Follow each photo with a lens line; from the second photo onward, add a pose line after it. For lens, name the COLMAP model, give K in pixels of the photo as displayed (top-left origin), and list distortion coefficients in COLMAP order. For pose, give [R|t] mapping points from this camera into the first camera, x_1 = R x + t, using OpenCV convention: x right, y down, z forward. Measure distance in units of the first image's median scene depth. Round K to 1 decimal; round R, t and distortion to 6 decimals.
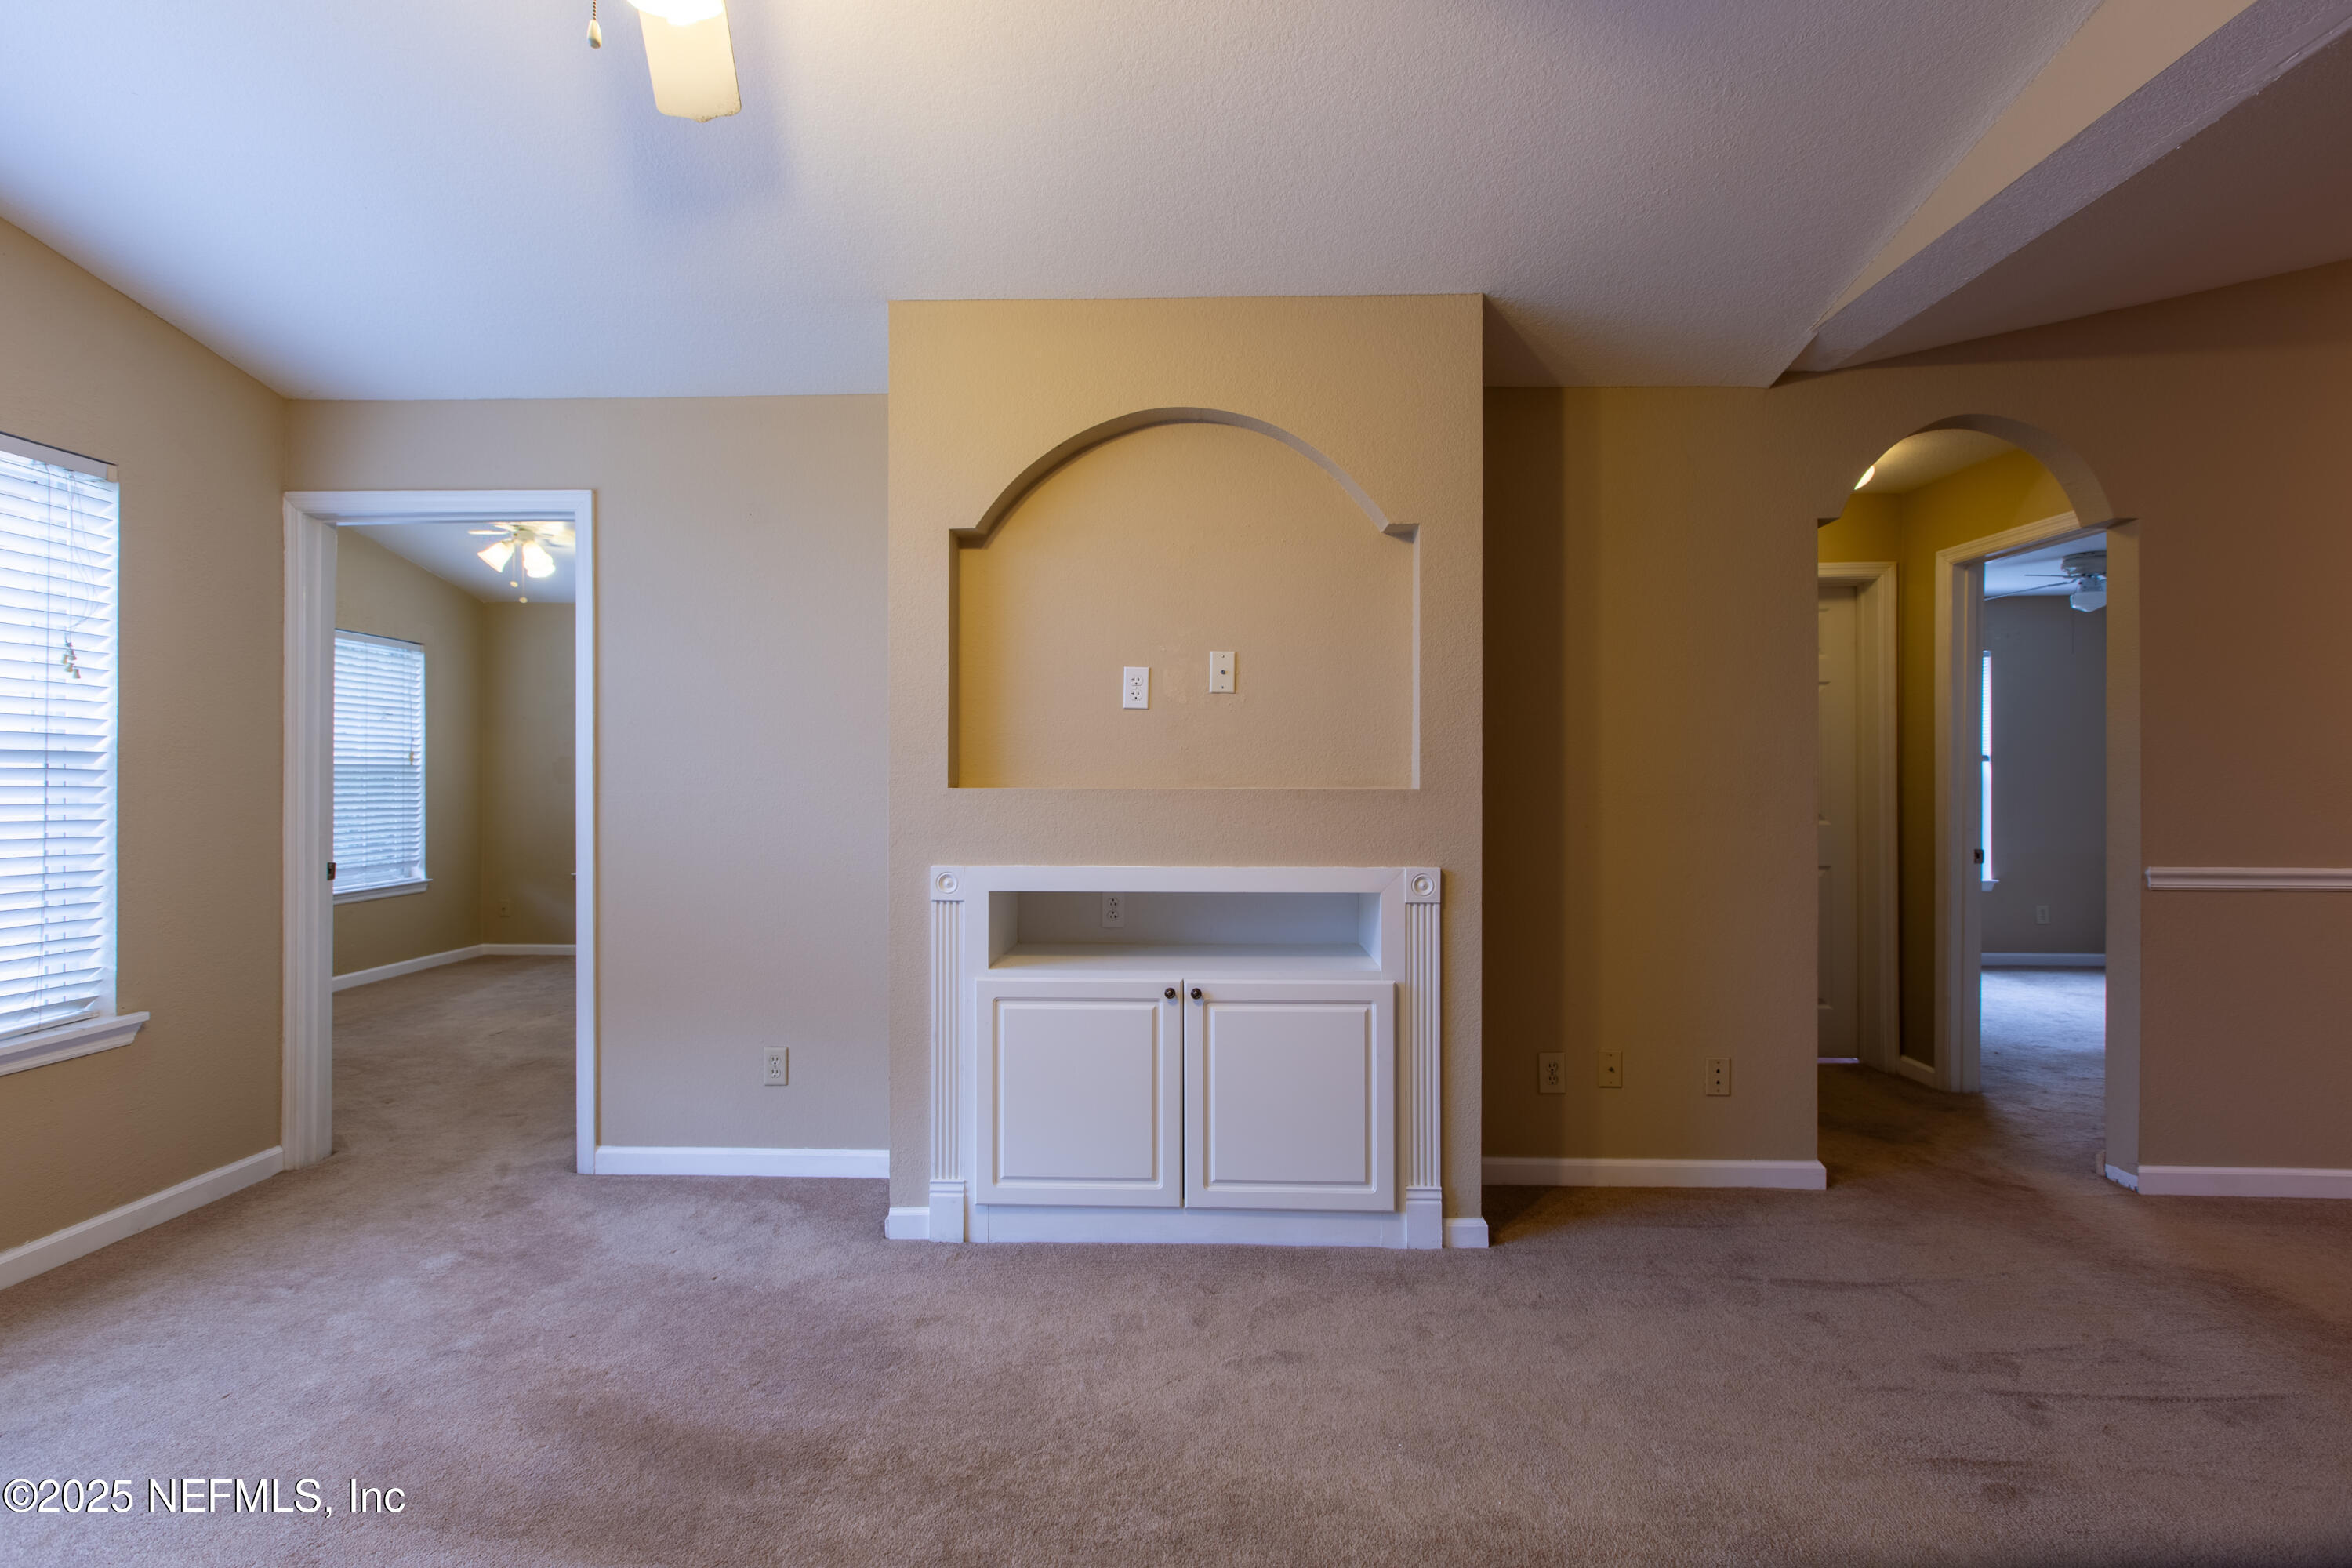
lens RADIAL K [[1072.1, 0, 1179.9], [0, 1072.1, 779.0], [0, 0, 1]] dist [0.005320, 0.000172]
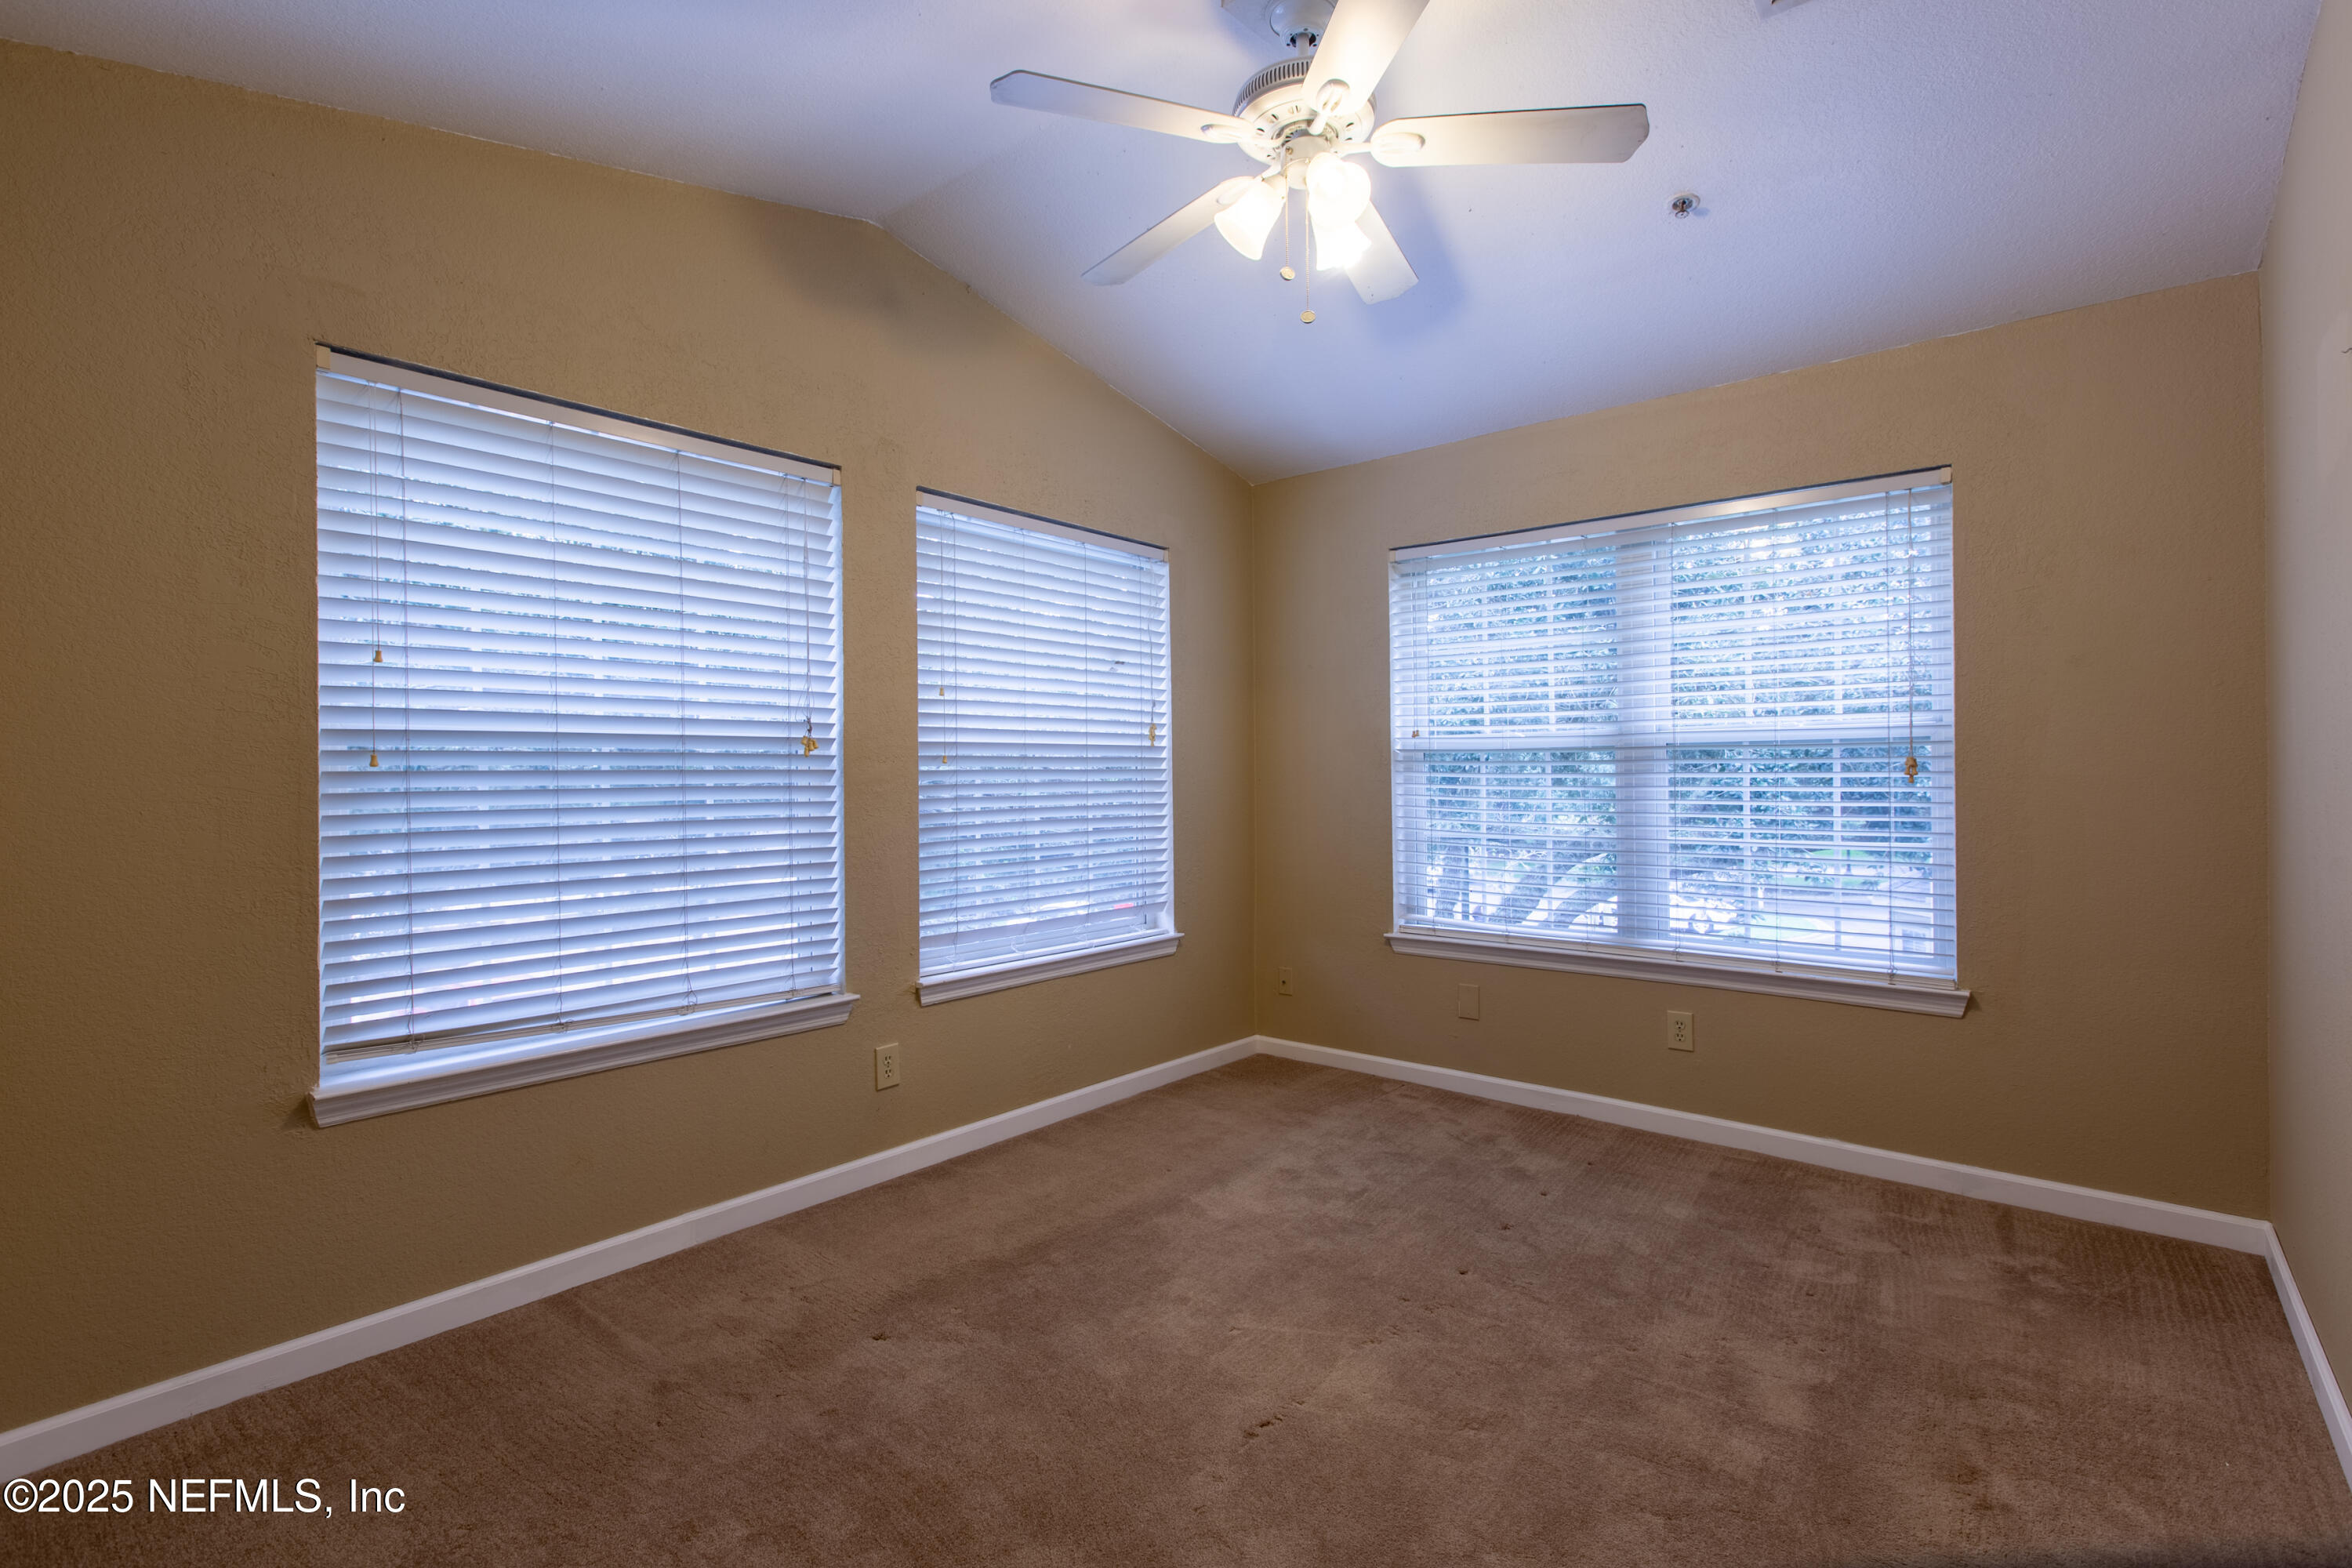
lens RADIAL K [[1072.1, 0, 1178.1], [0, 1072.1, 777.1], [0, 0, 1]] dist [0.005320, 0.000172]
pose [[0.783555, -0.005232, -0.621300, -0.322442], [0.011456, 0.999916, 0.006026, 0.000842], [0.621216, -0.011839, 0.783550, 0.526193]]
